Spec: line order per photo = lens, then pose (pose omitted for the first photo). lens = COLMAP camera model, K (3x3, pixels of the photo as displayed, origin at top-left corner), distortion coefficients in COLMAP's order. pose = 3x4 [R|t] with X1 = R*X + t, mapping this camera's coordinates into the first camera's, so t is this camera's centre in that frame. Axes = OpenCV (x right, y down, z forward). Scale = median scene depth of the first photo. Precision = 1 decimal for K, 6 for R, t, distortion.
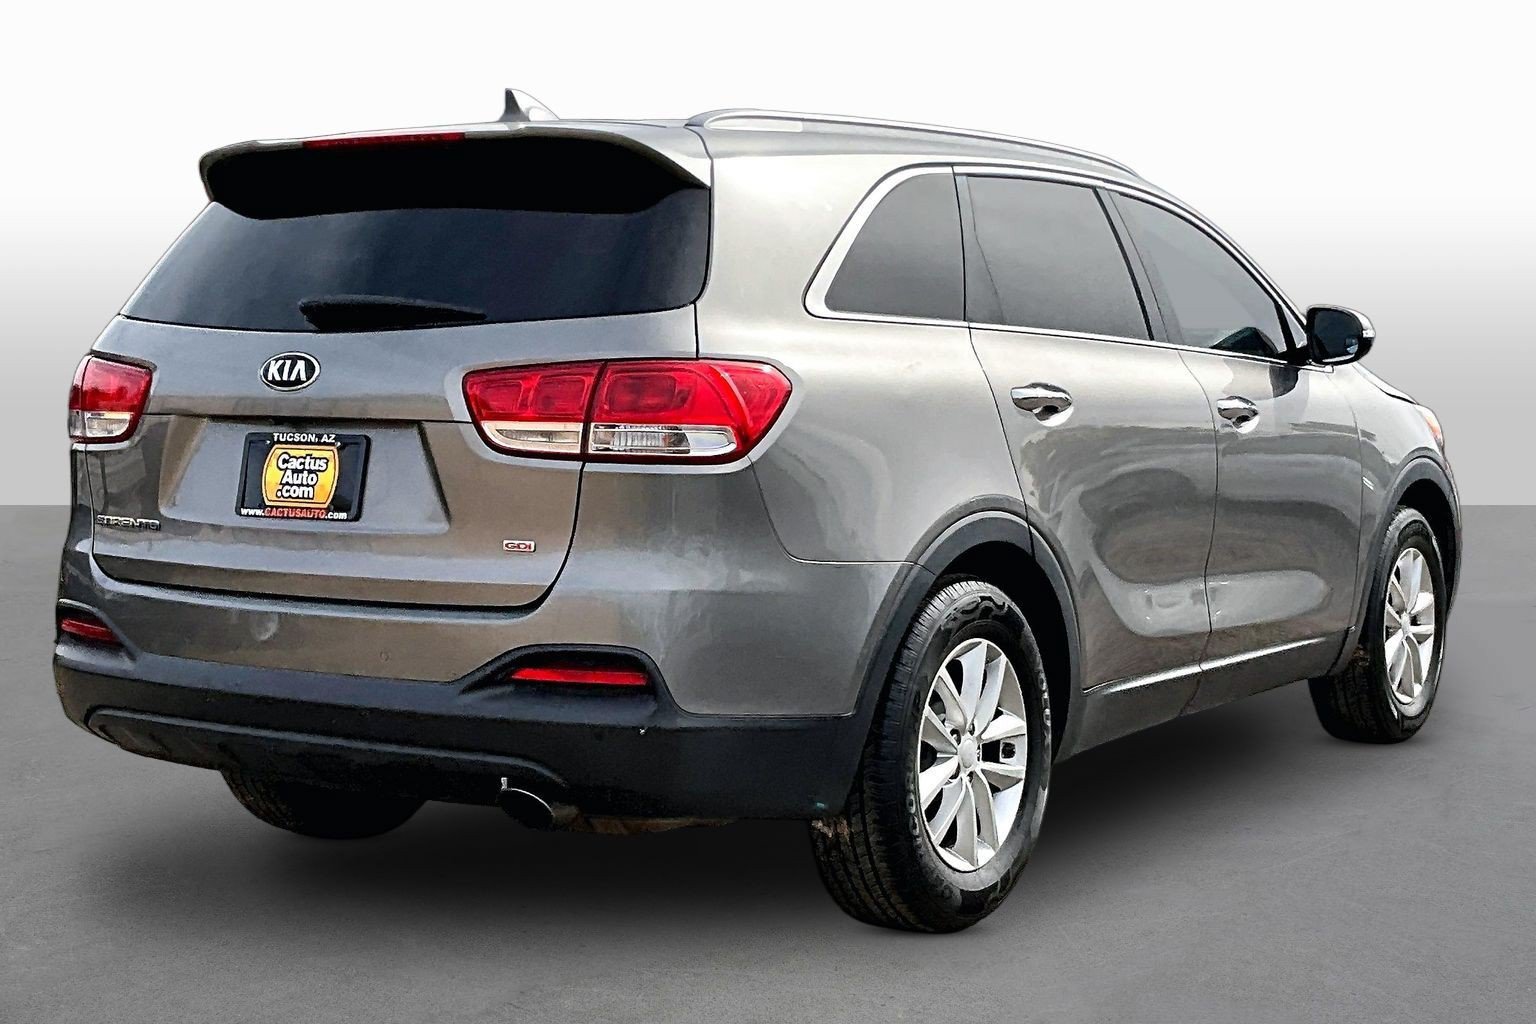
lens RADIAL K [[1910.9, 0, 767.5], [0, 1910.9, 521.6], [0, 0, 1]] dist [-0.023538, 0.000000]
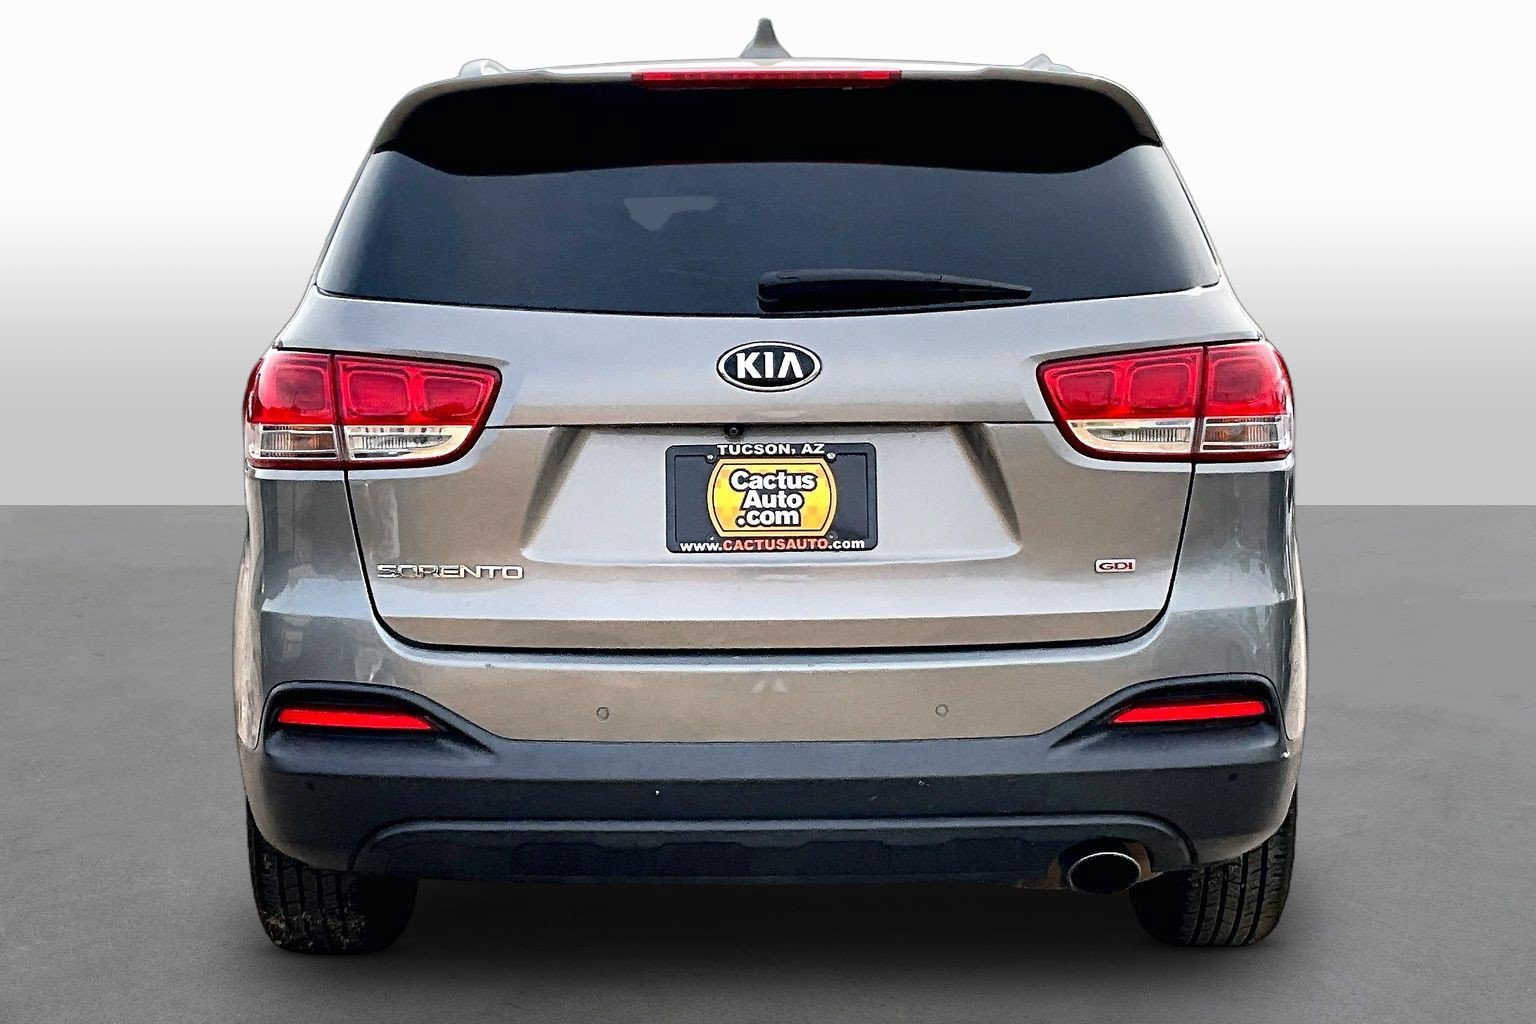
lens RADIAL K [[2071.0, 0, 768.5], [0, 2071.0, 504.4], [0, 0, 1]] dist [-0.030611, 0.000000]
pose [[0.897096, -0.054904, 0.438410, -0.628746], [0.054291, 0.998428, 0.013945, -0.033424], [-0.438487, 0.011292, 0.898667, 0.228346]]
